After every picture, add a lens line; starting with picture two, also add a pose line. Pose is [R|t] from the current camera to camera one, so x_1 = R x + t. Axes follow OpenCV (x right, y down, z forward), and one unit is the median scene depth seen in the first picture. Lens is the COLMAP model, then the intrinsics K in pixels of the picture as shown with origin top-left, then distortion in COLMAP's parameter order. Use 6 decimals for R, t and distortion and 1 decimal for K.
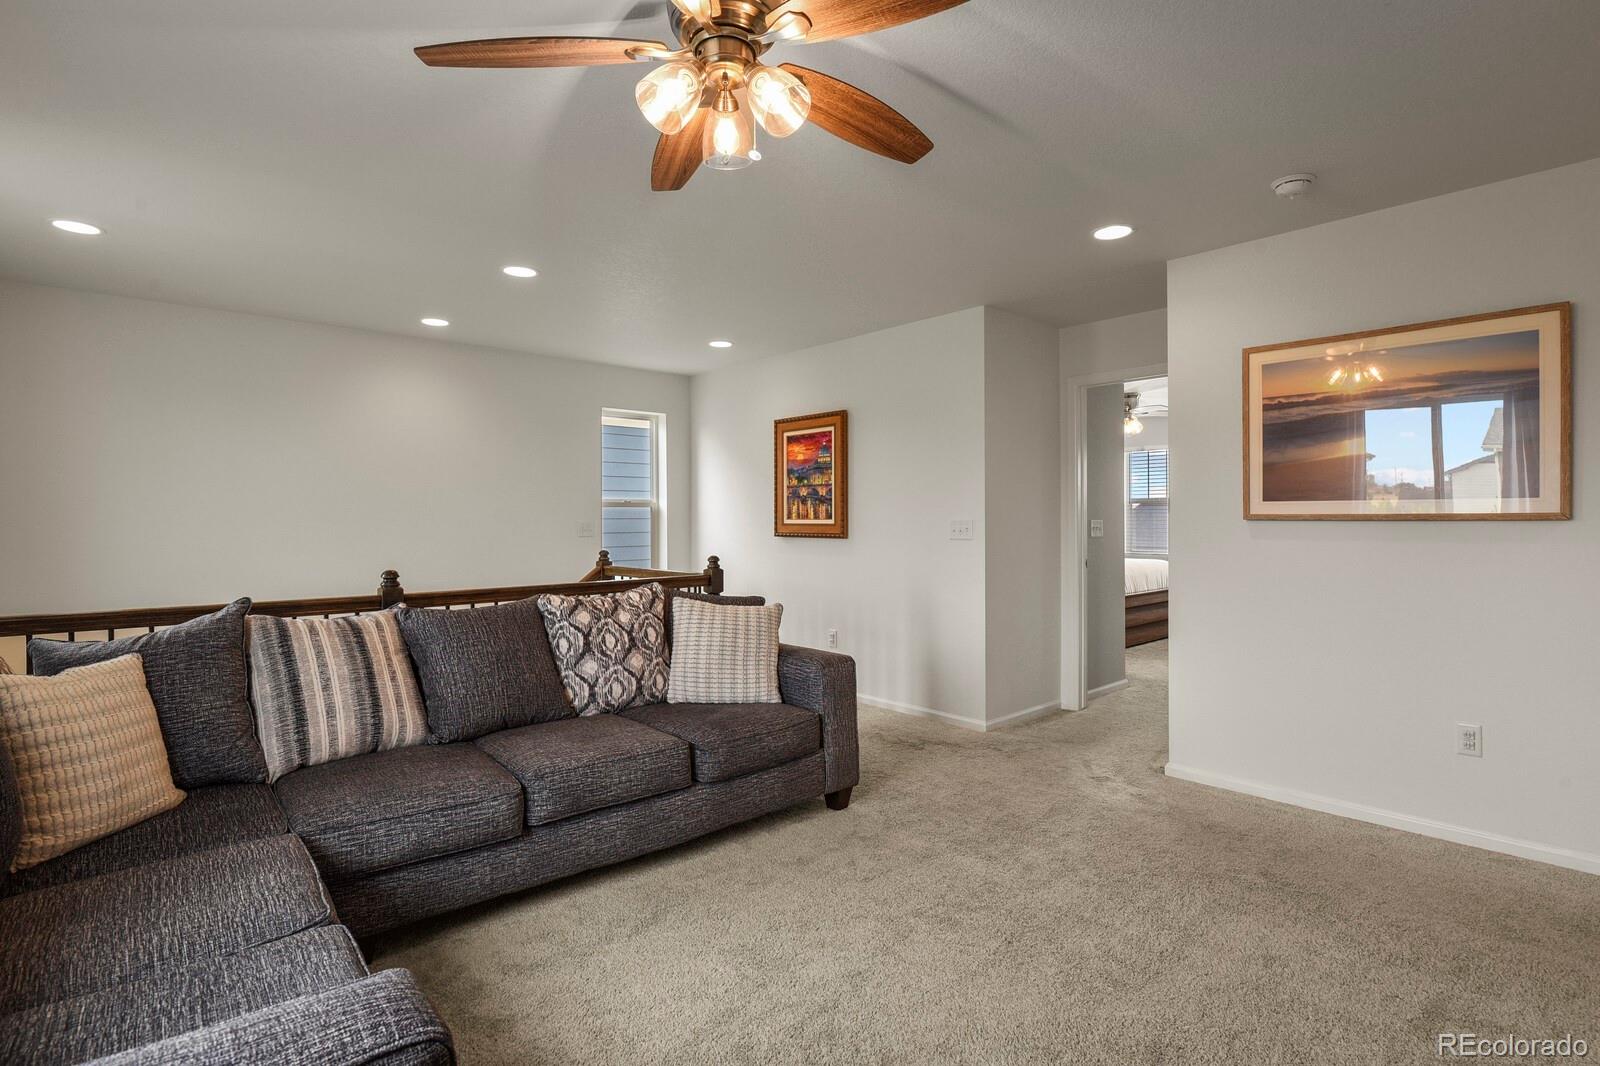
lens RADIAL K [[790.3, 0, 811.9], [0, 790.3, 525.6], [0, 0, 1]] dist [-0.005769, -0.000848]
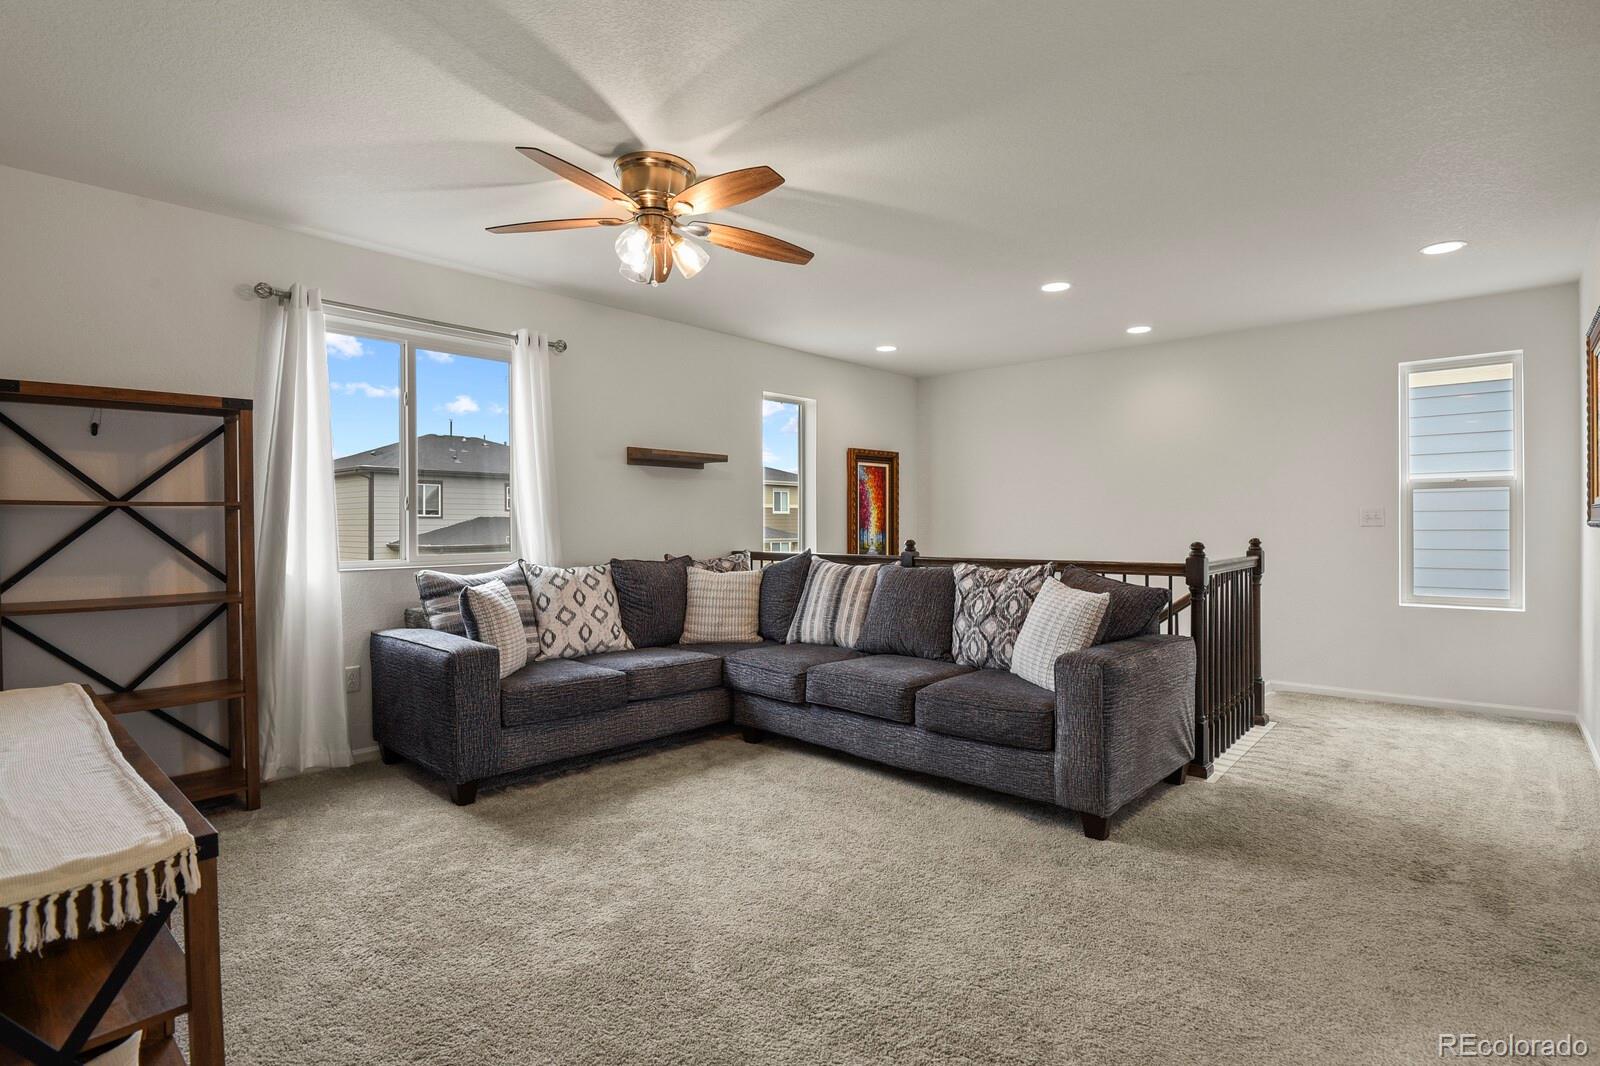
lens RADIAL K [[790.3, 0, 813.2], [0, 790.3, 530.7], [0, 0, 1]] dist [-0.005769, -0.000848]
pose [[0.109216, 0.013284, -0.993929, 0.888749], [-0.005740, 0.999902, 0.012733, 0.021687], [0.994001, 0.004315, 0.109282, 0.641049]]
